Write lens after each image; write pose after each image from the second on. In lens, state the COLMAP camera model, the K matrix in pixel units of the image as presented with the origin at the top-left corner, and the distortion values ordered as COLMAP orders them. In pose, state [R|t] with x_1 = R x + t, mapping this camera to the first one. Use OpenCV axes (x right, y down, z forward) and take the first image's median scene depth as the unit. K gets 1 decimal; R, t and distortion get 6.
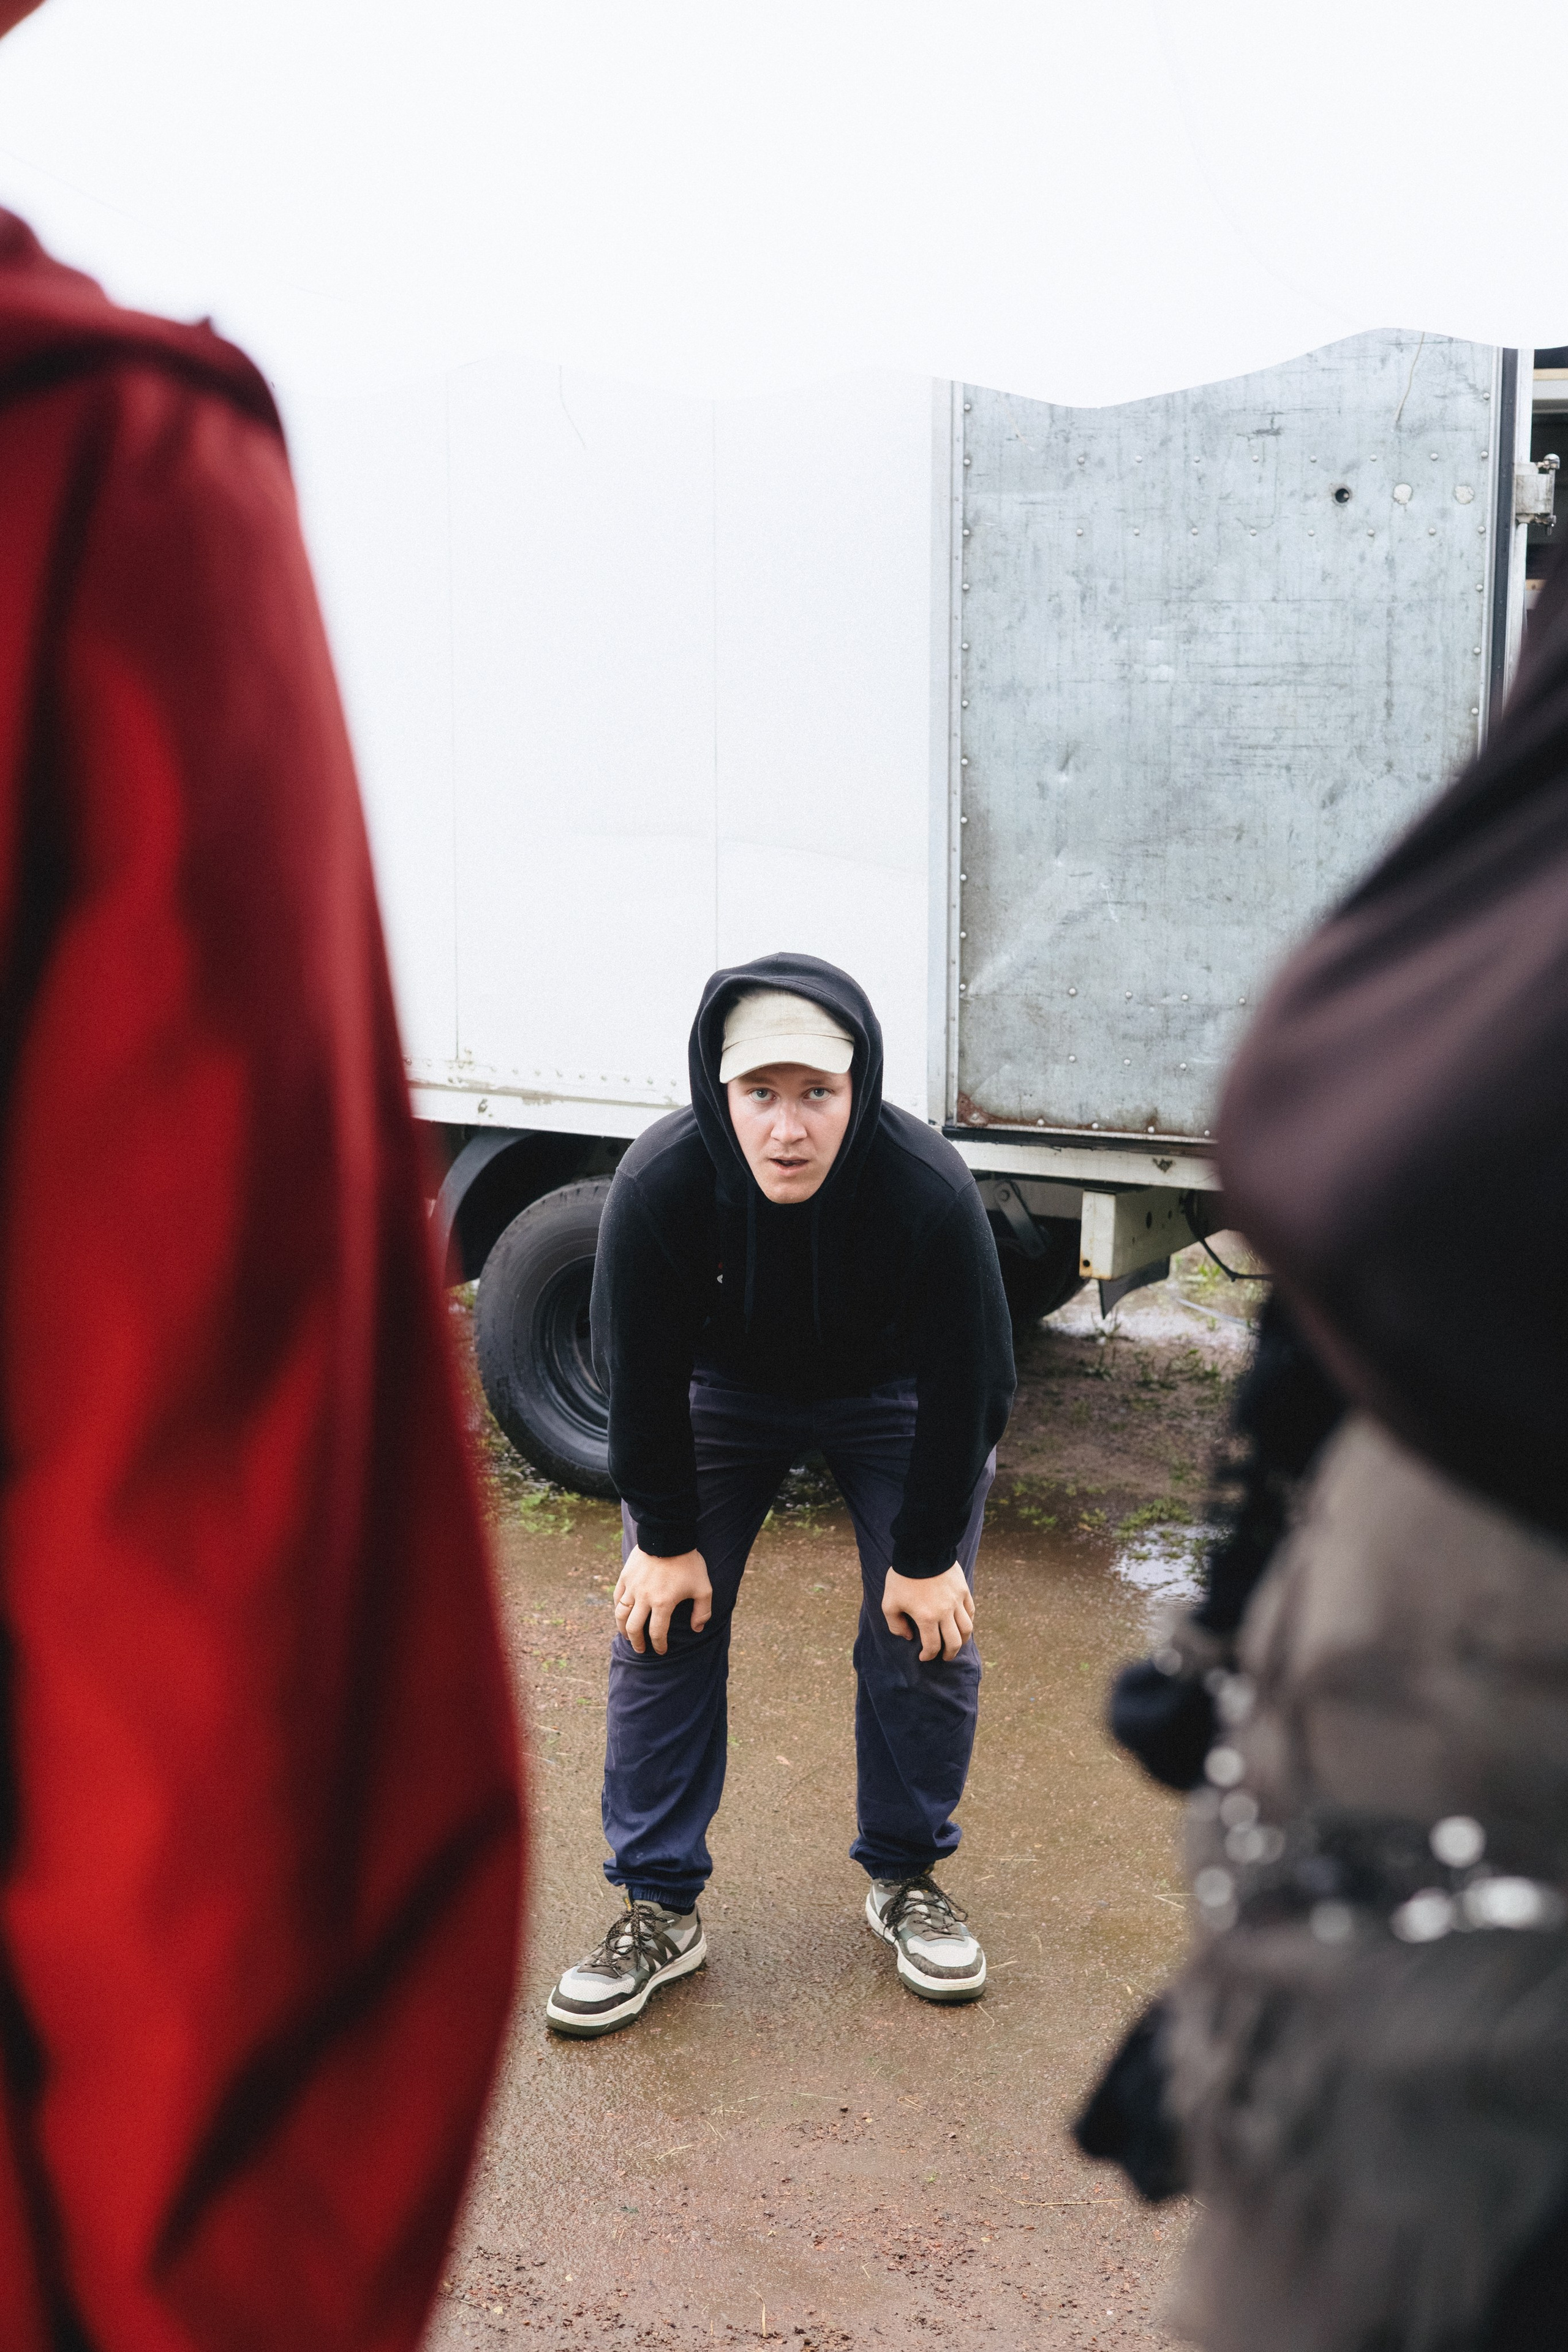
lens RADIAL K [[3311.6, 0, 785.2], [0, 3311.6, 1180.3], [0, 0, 1]] dist [0.017729, 0.000000]
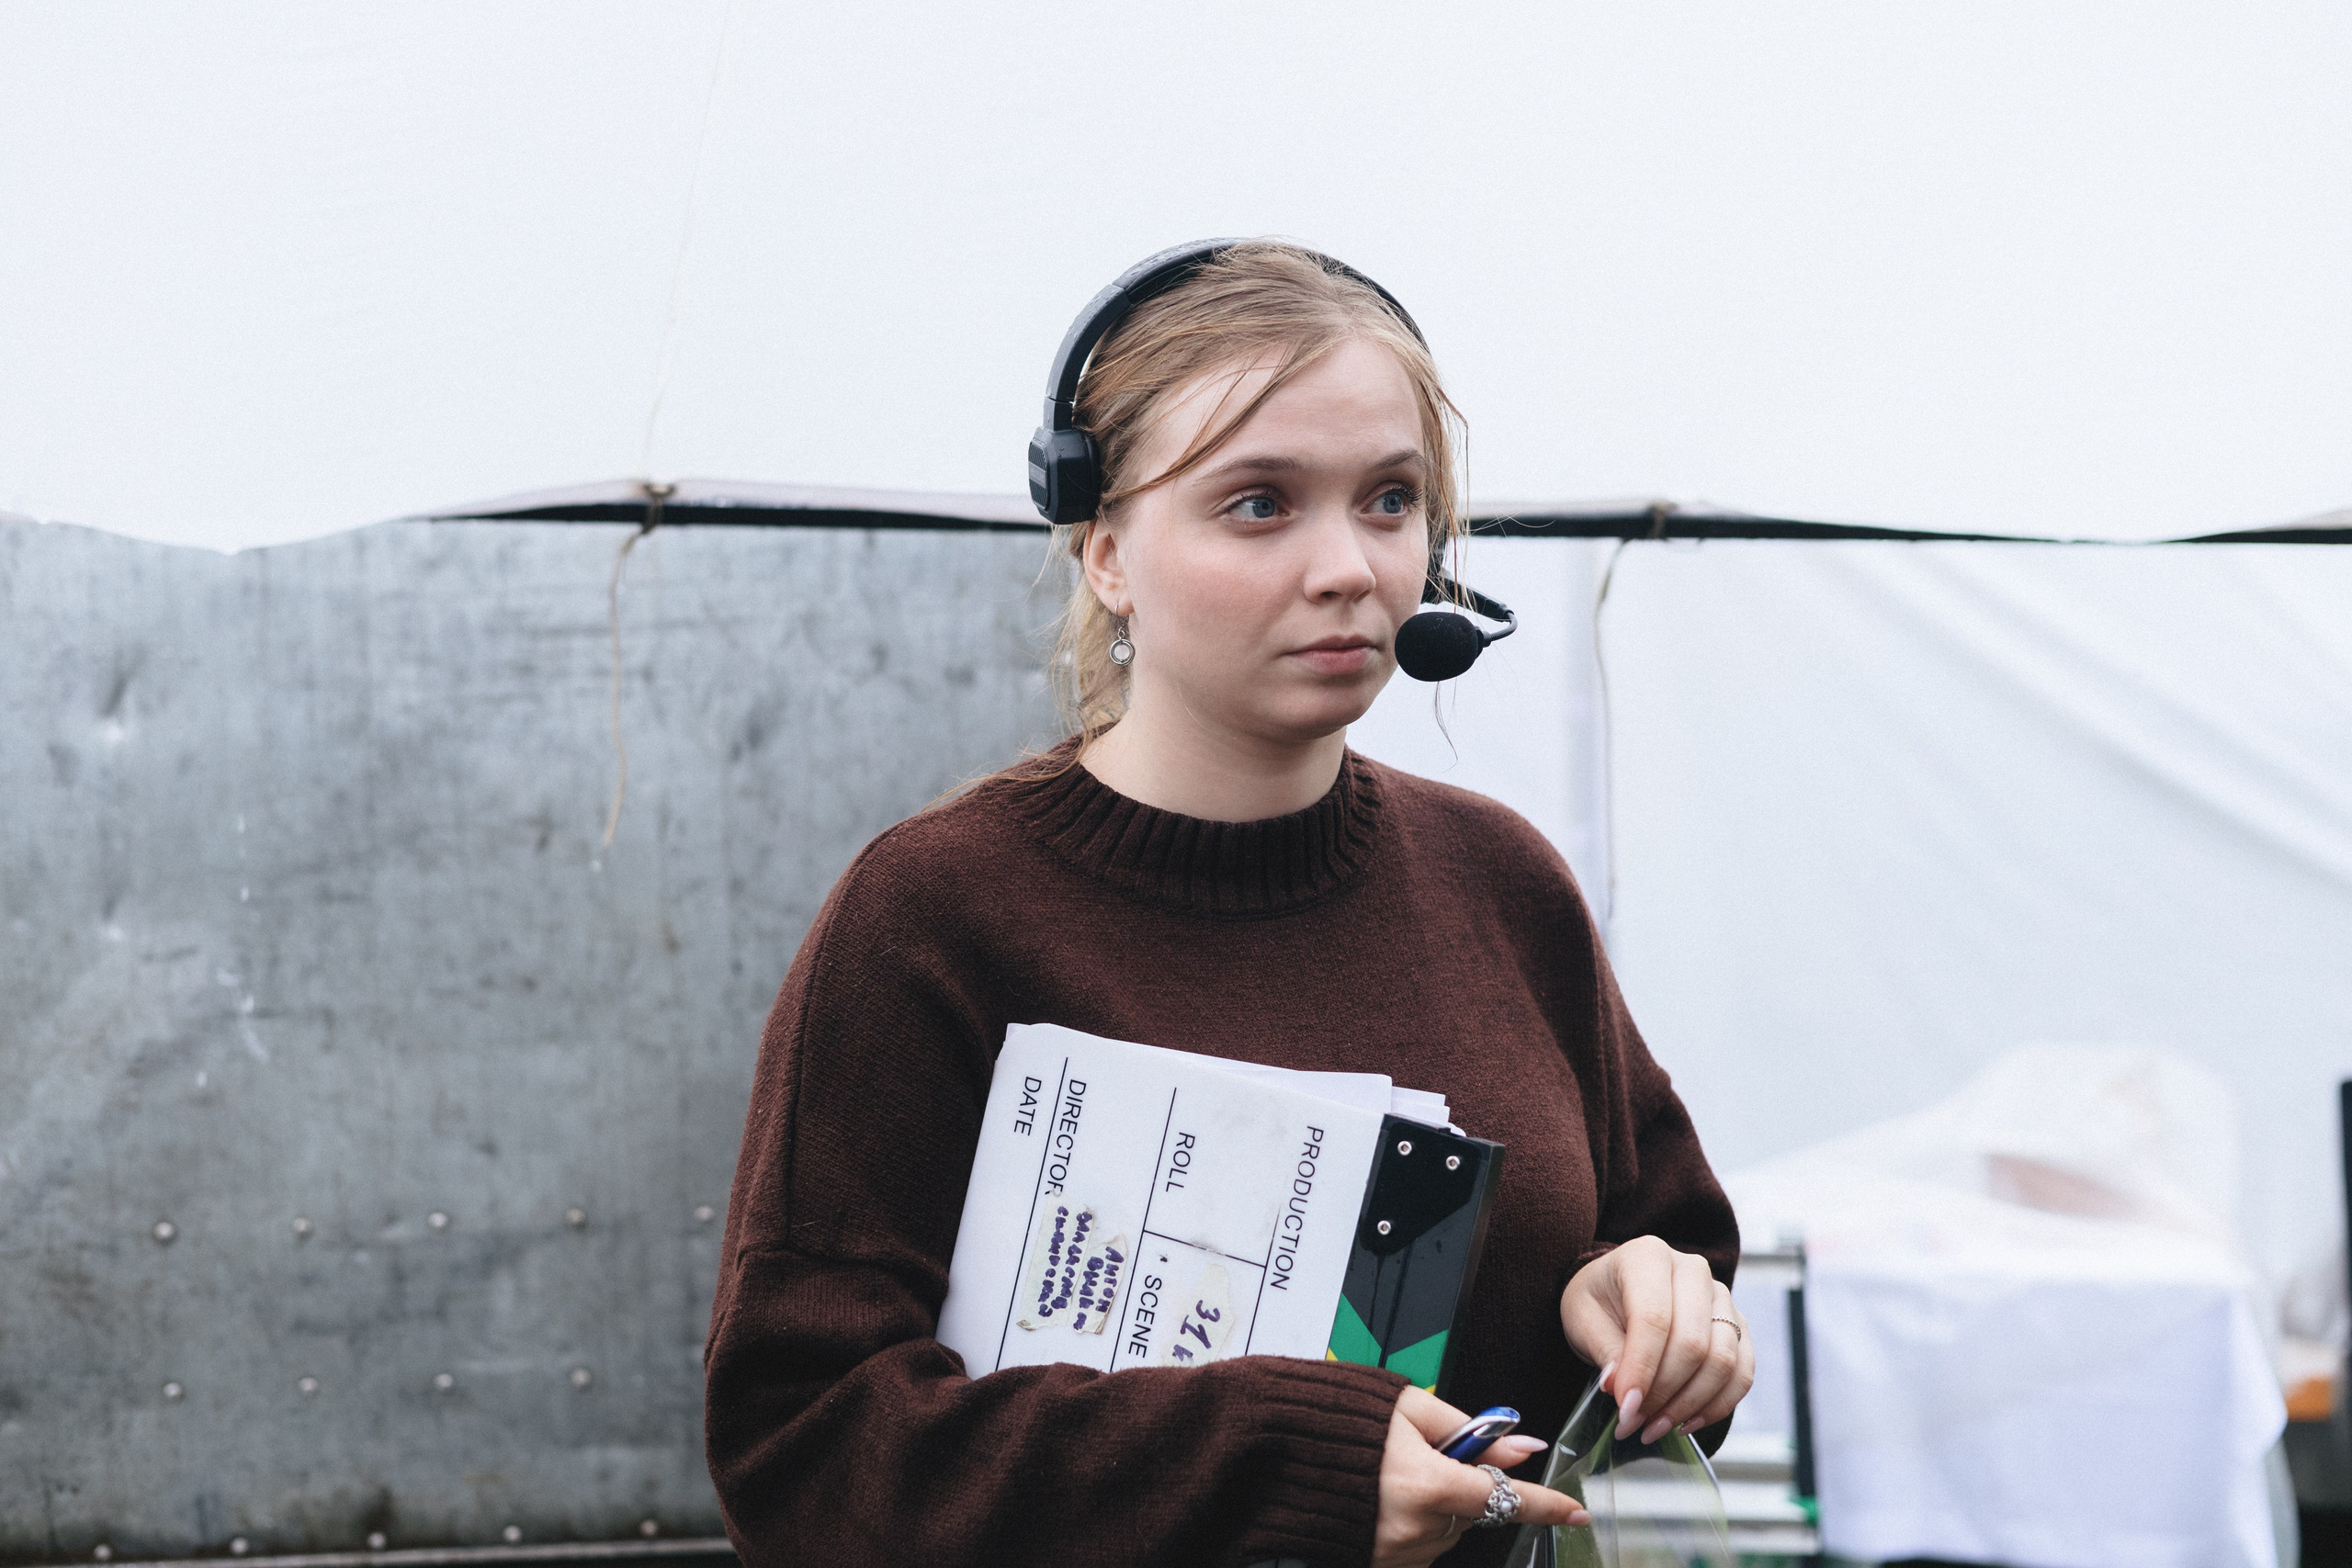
lens RADIAL K [[3311.3, 0, 1184.1], [0, 3311.3, 796.1], [0, 0, 1]] dist [0.017729, 0.000000]
pose [[0.923371, -0.040704, 0.381744, 0.048137], [0.109370, 0.981049, -0.159940, -0.030002], [-0.368000, 0.189435, 0.910324, 0.563686]]
